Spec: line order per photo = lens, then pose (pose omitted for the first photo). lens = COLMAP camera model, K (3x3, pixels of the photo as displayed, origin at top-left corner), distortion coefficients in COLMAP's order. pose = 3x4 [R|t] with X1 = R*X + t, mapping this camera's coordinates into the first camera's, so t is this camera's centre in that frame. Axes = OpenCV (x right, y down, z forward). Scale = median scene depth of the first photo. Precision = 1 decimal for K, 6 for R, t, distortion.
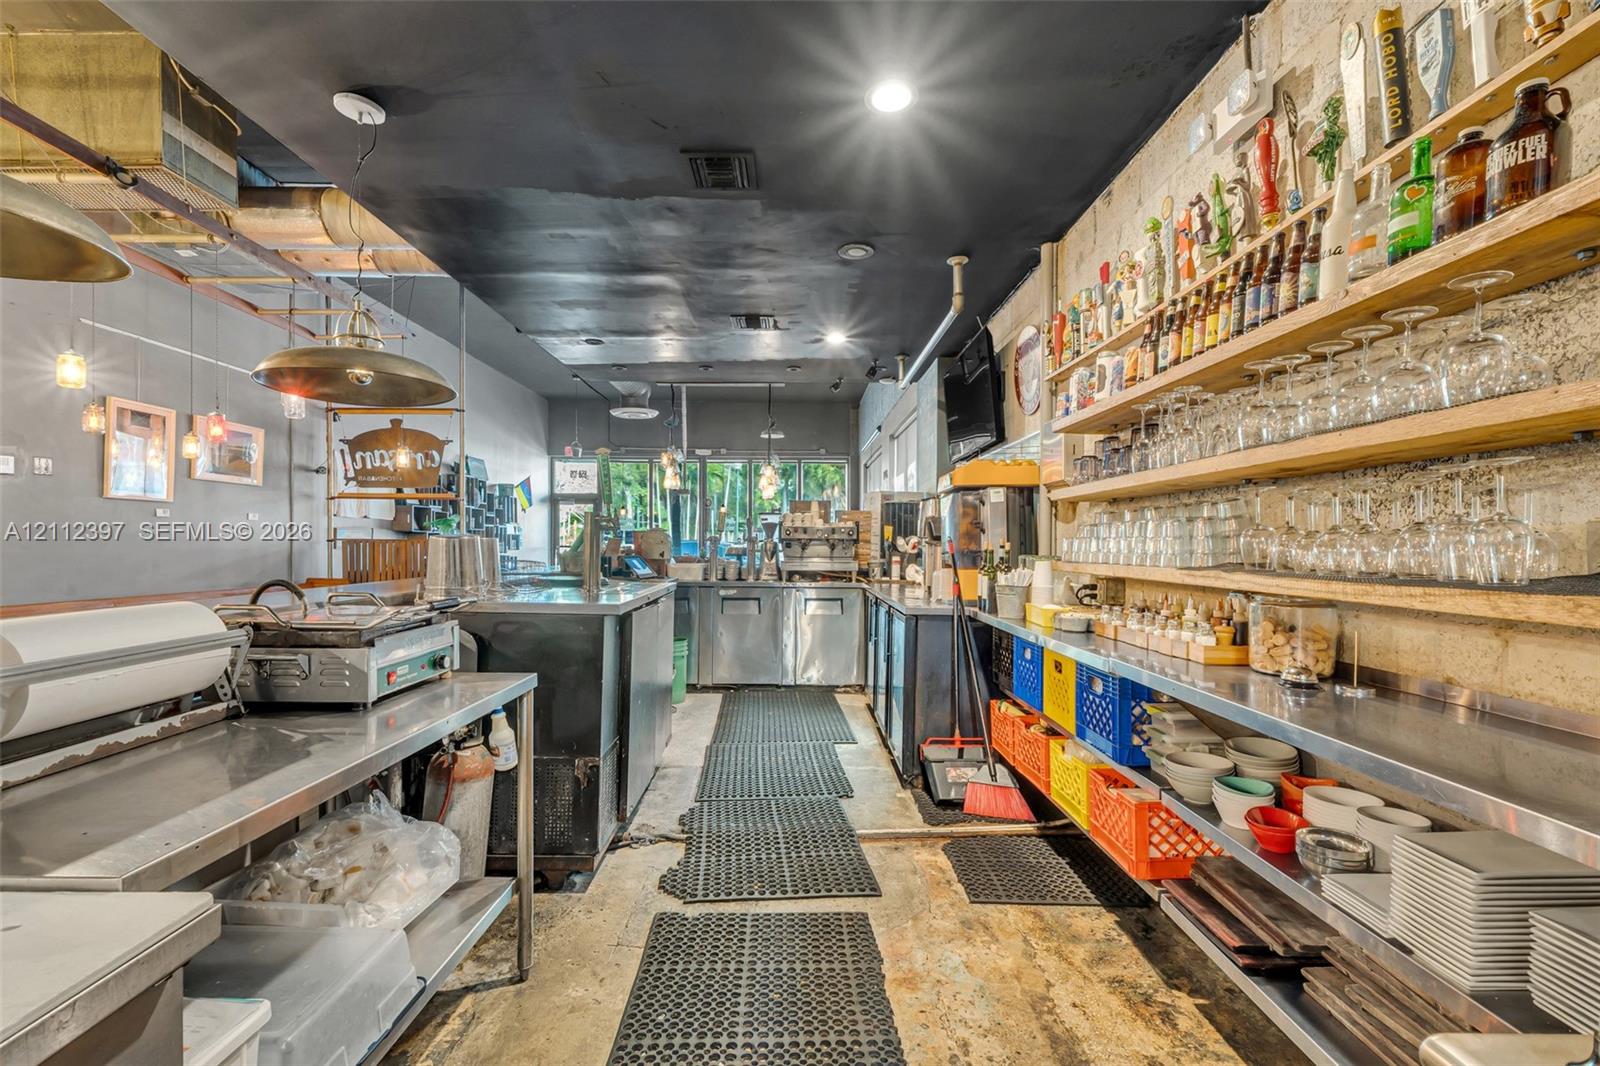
lens RADIAL K [[680.7, 0, 797.5], [0, 680.7, 552.7], [0, 0, 1]] dist [-0.003013, -0.001803]
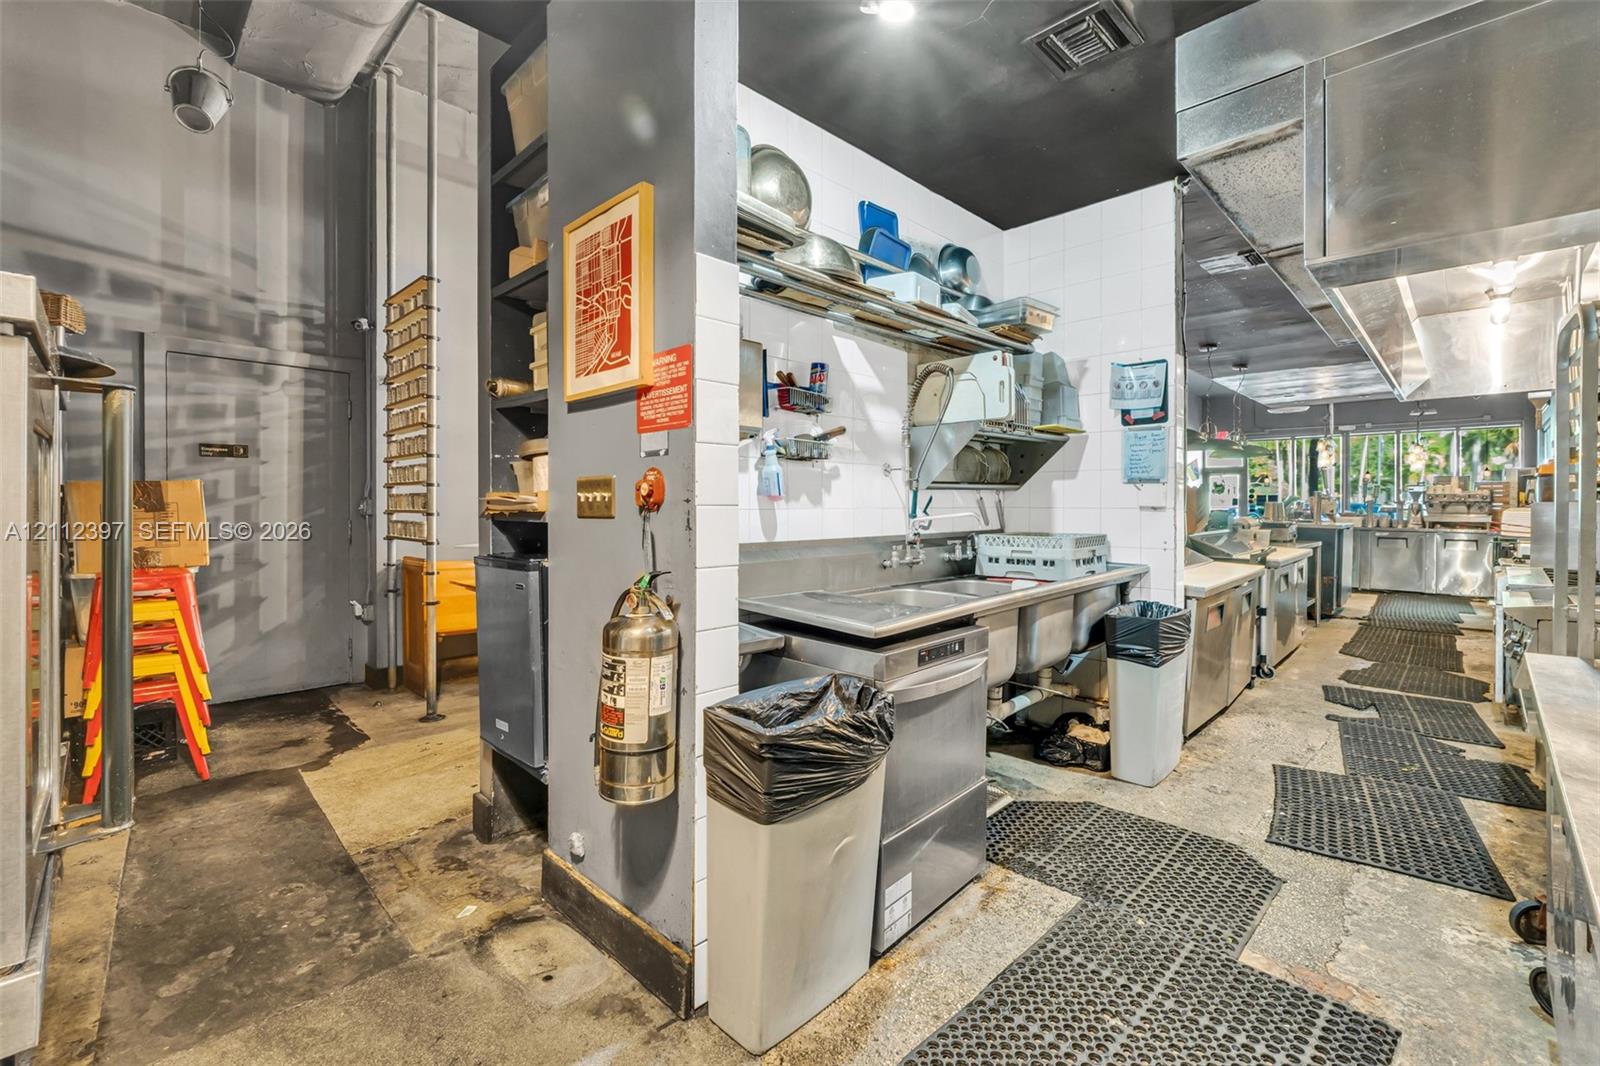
lens RADIAL K [[680.7, 0, 816.9], [0, 680.7, 503.4], [0, 0, 1]] dist [-0.003013, -0.001803]
pose [[0.713636, -0.003520, -0.700508, 0.131983], [-0.008172, 0.999877, -0.013350, 0.030074], [0.700469, 0.015251, 0.713520, -2.055668]]
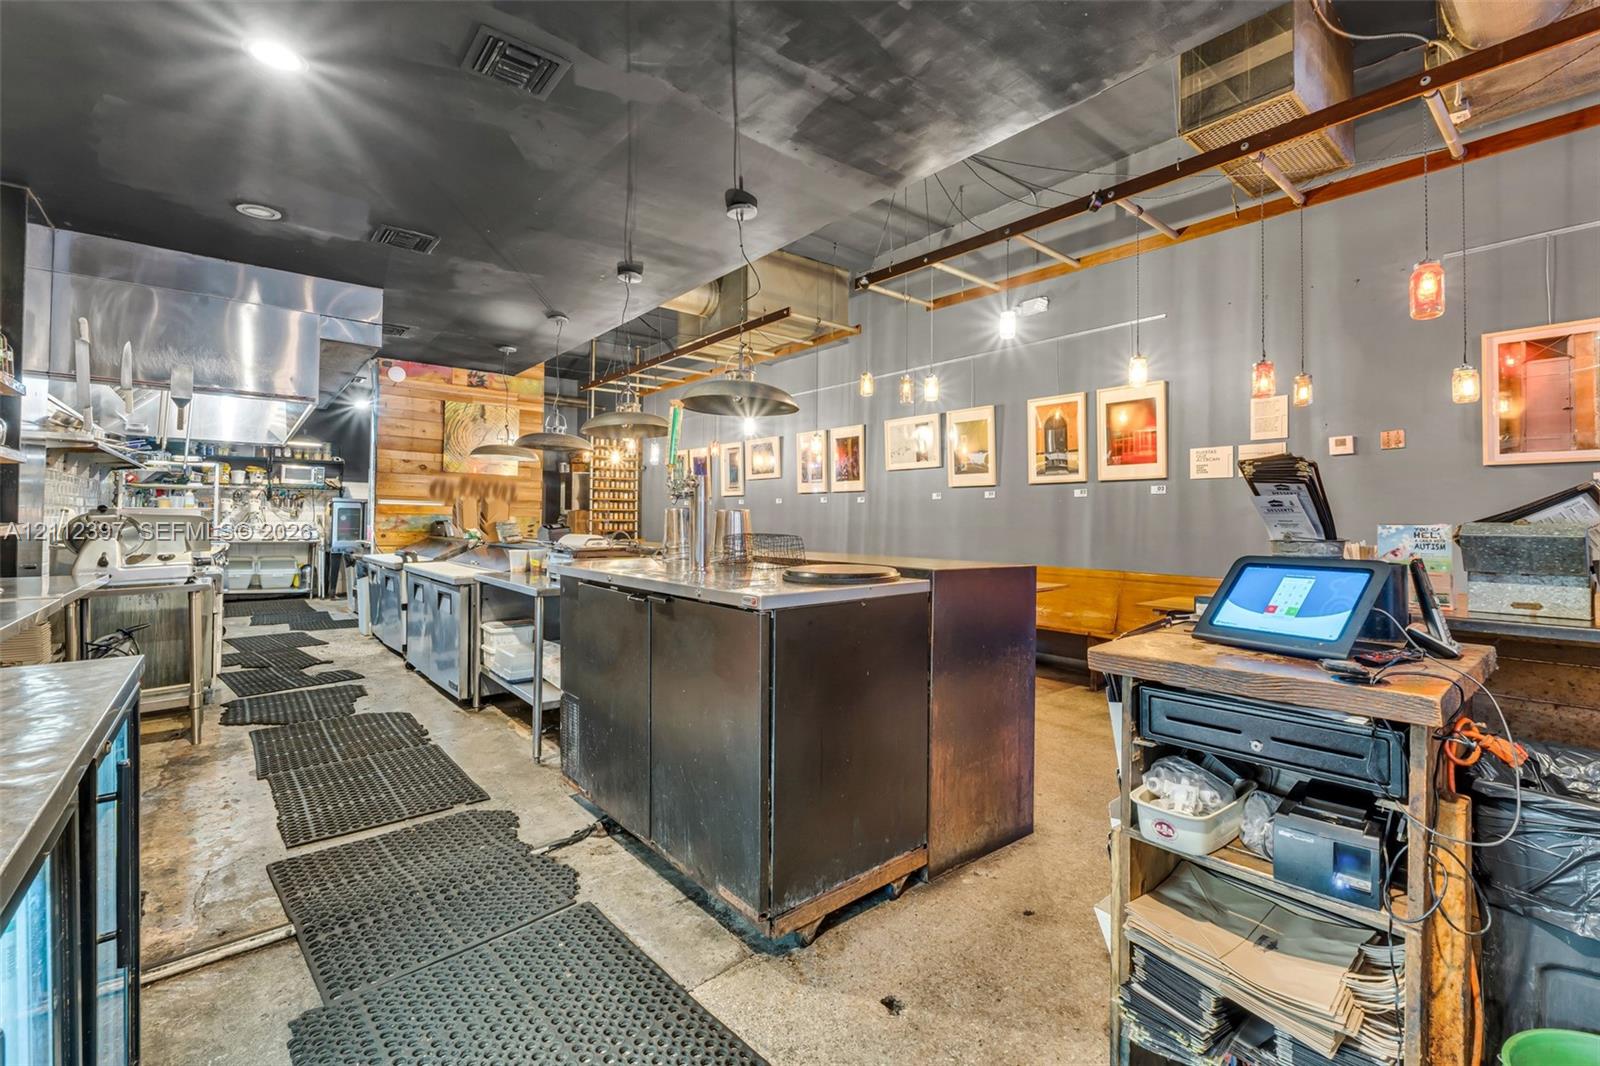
lens RADIAL K [[680.7, 0, 801.5], [0, 680.7, 530.8], [0, 0, 1]] dist [-0.003013, -0.001803]
pose [[-0.770694, -0.001403, -0.637204, 0.115162], [-0.019919, 0.999562, 0.021891, -0.012367], [0.636894, 0.029563, -0.770384, 1.690135]]
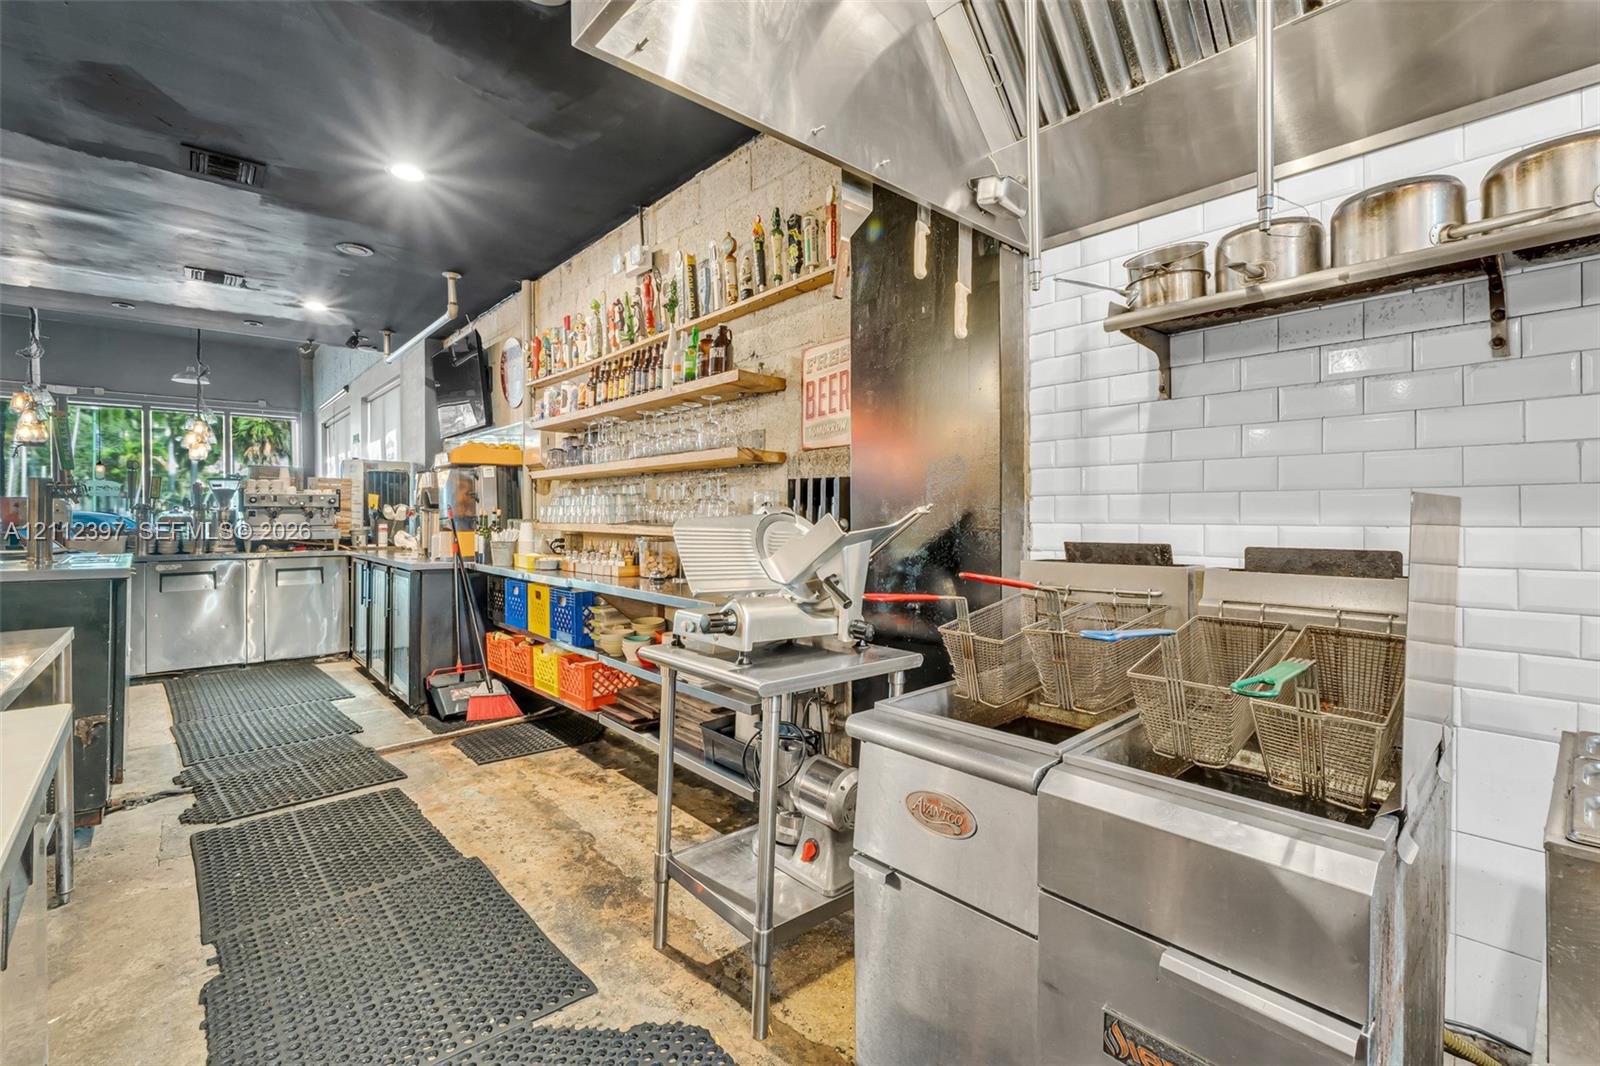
lens RADIAL K [[709.1, 0, 789.0], [0, 709.1, 516.8], [0, 0, 1]] dist [0.000625, 0.000137]
pose [[0.762520, -0.009356, 0.646897, -0.149883], [0.013515, 0.999908, -0.001469, 0.008726], [-0.646823, 0.009863, 0.762576, -0.404301]]
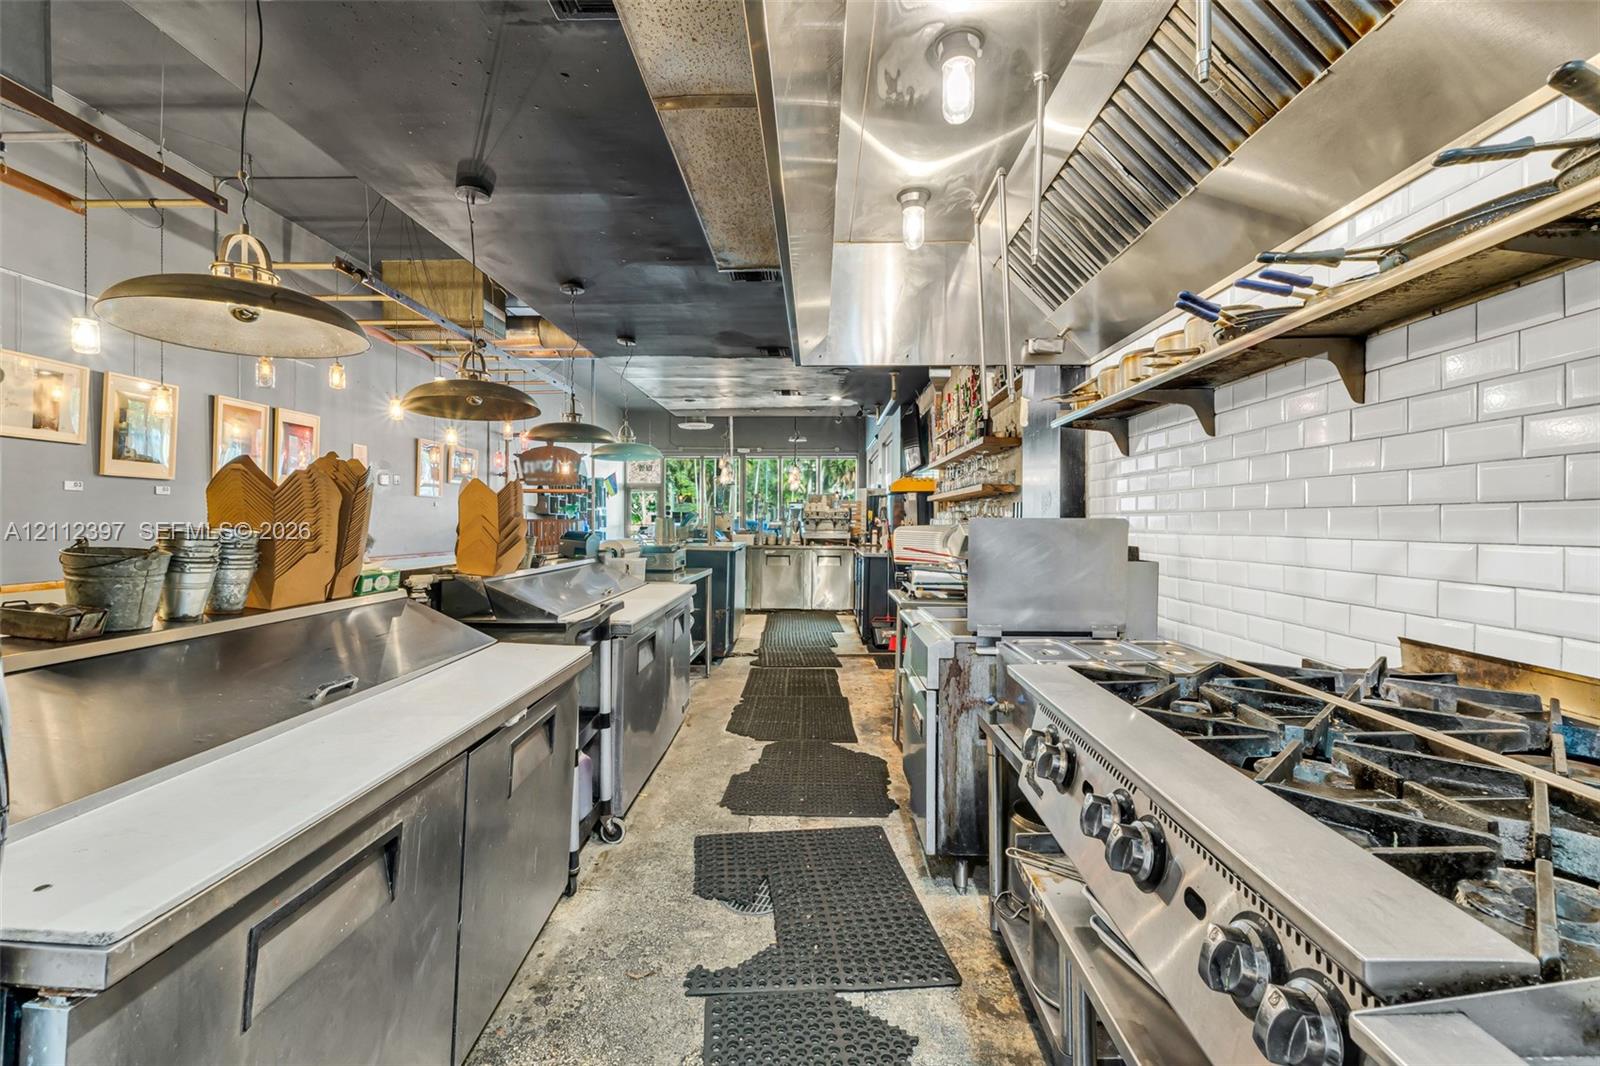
lens RADIAL K [[680.7, 0, 797.7], [0, 680.7, 518.8], [0, 0, 1]] dist [-0.003013, -0.001803]
pose [[0.999298, -0.001925, -0.037418, 0.043341], [0.001200, 0.999812, -0.019372, 0.019130], [0.037449, 0.019314, 0.999112, -1.098919]]
